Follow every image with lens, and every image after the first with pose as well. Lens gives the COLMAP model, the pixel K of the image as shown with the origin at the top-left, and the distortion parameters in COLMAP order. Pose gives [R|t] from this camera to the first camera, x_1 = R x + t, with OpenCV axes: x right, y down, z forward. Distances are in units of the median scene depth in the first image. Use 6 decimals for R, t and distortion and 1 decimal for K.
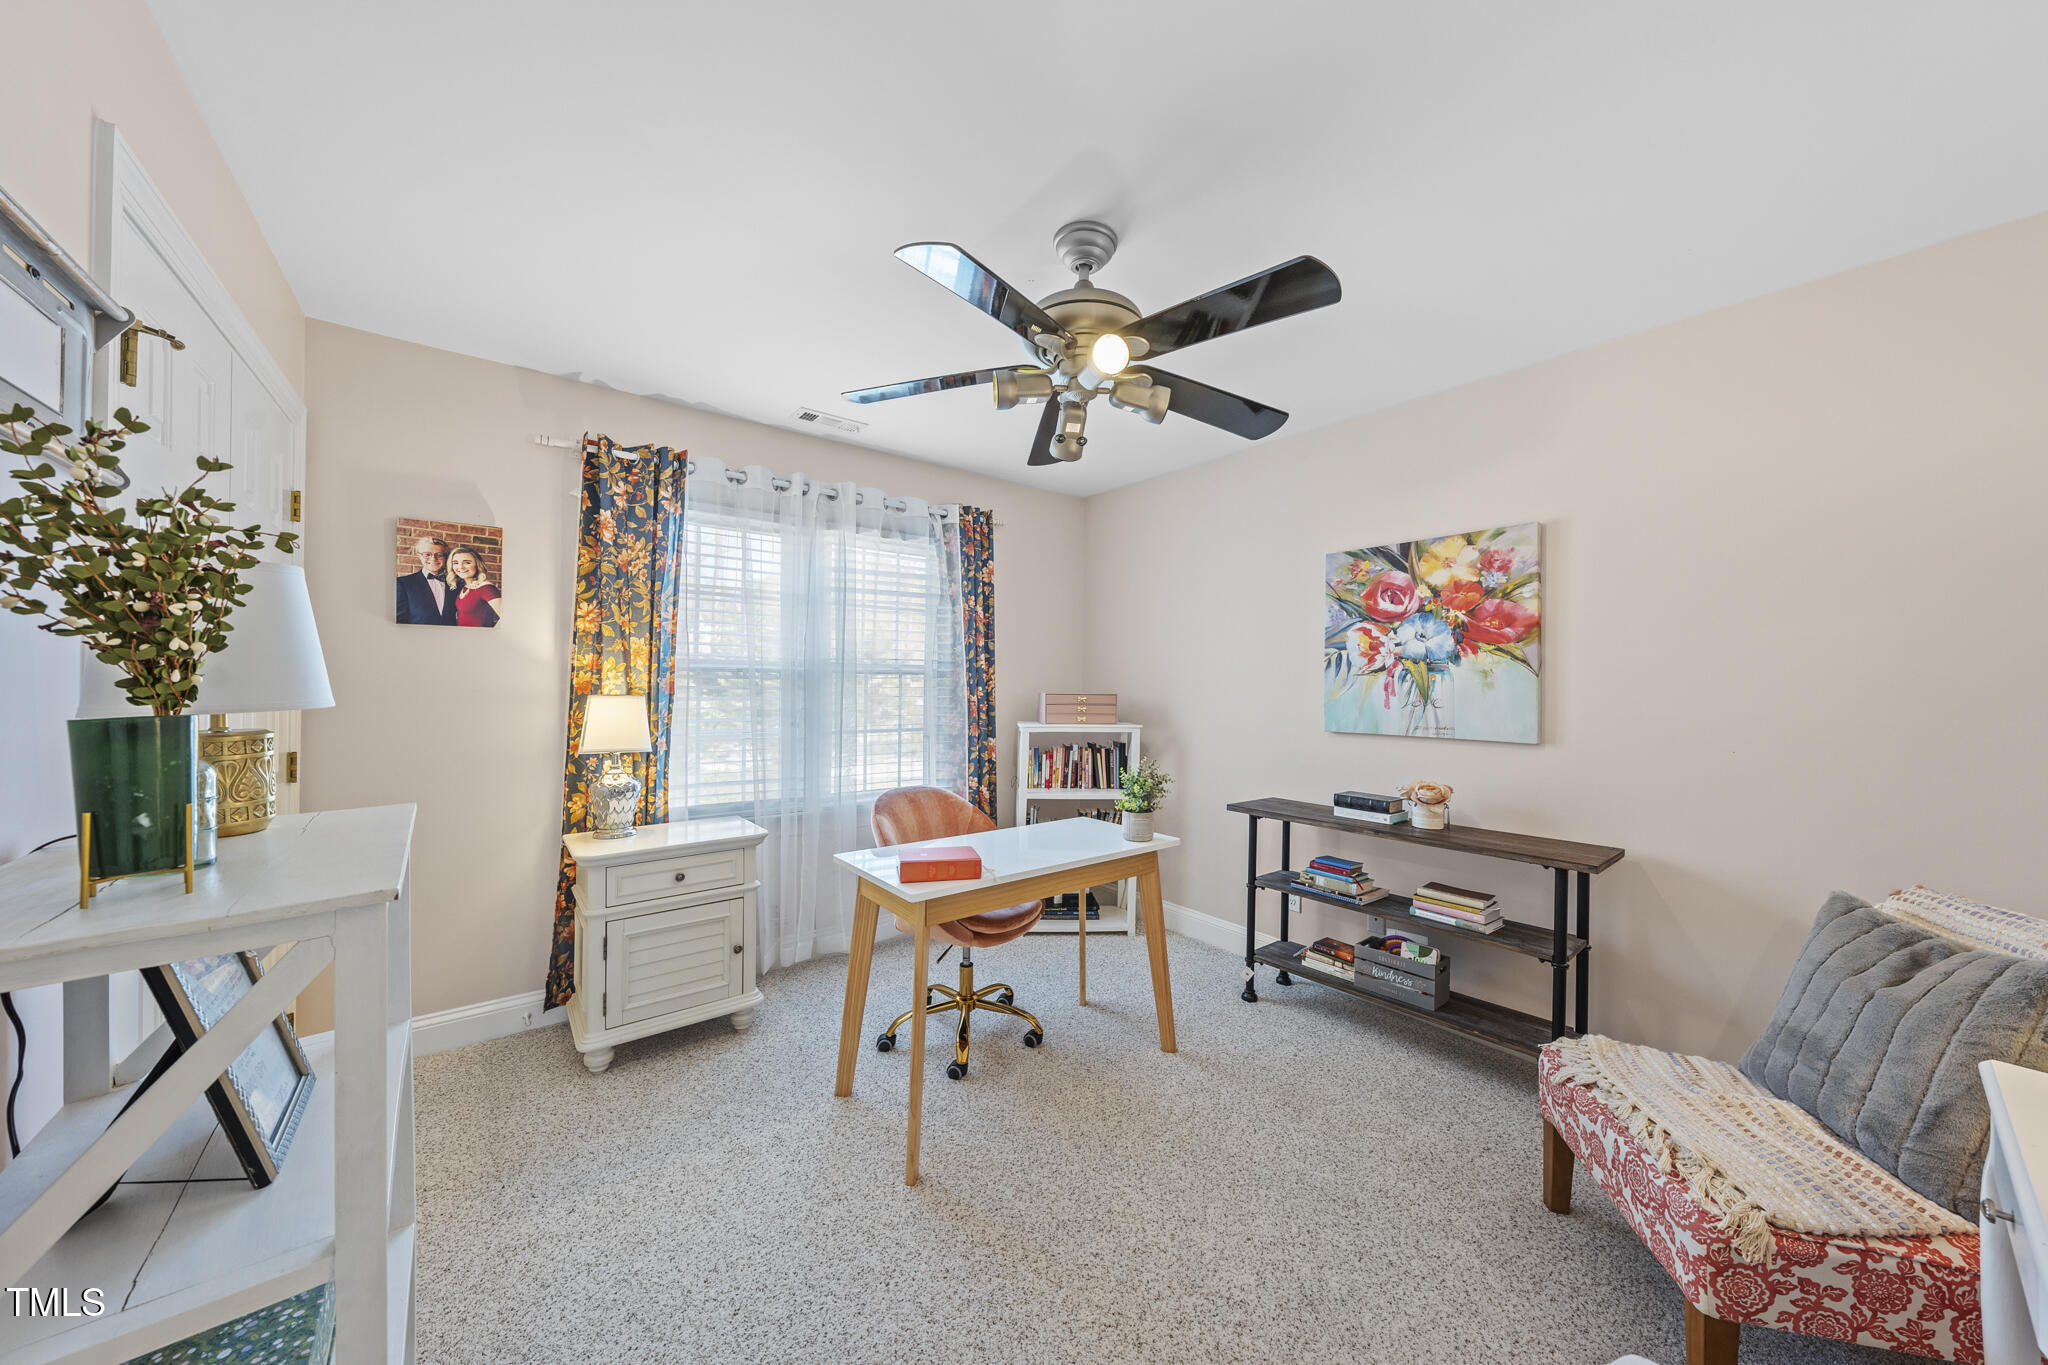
lens RADIAL K [[703.0, 0, 1032.7], [0, 703.0, 680.7], [0, 0, 1]] dist [-0.001176, 0.000444]
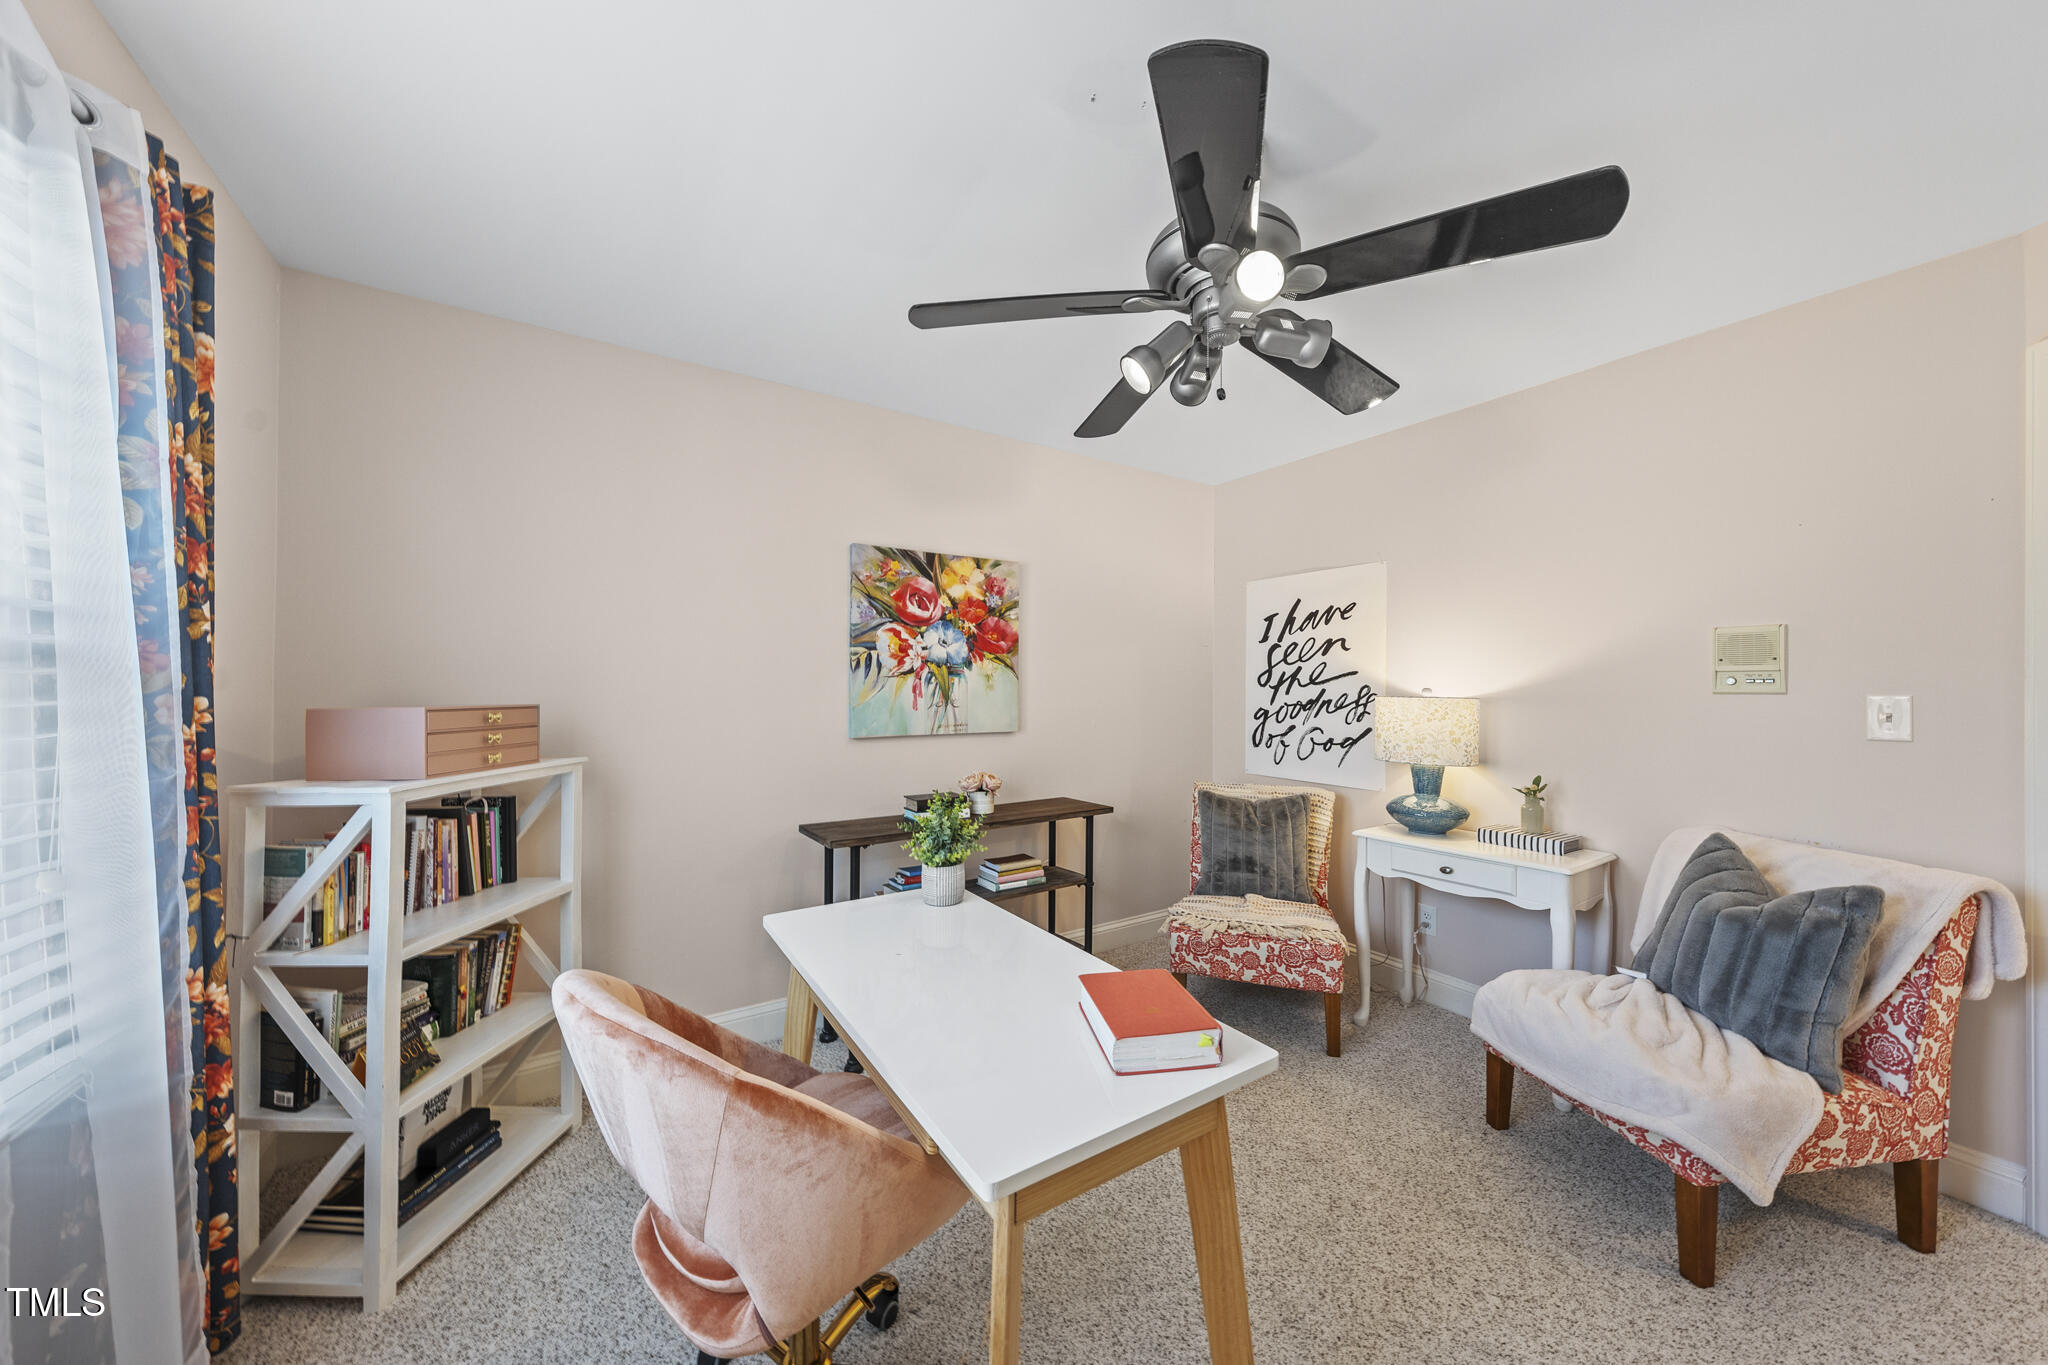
lens RADIAL K [[703.0, 0, 1033.9], [0, 703.0, 687.8], [0, 0, 1]] dist [-0.001176, 0.000444]
pose [[0.076187, 0.001586, 0.997092, -0.516706], [0.000911, 0.999998, -0.001660, 0.009315], [-0.997093, 0.001034, 0.076185, 0.766148]]
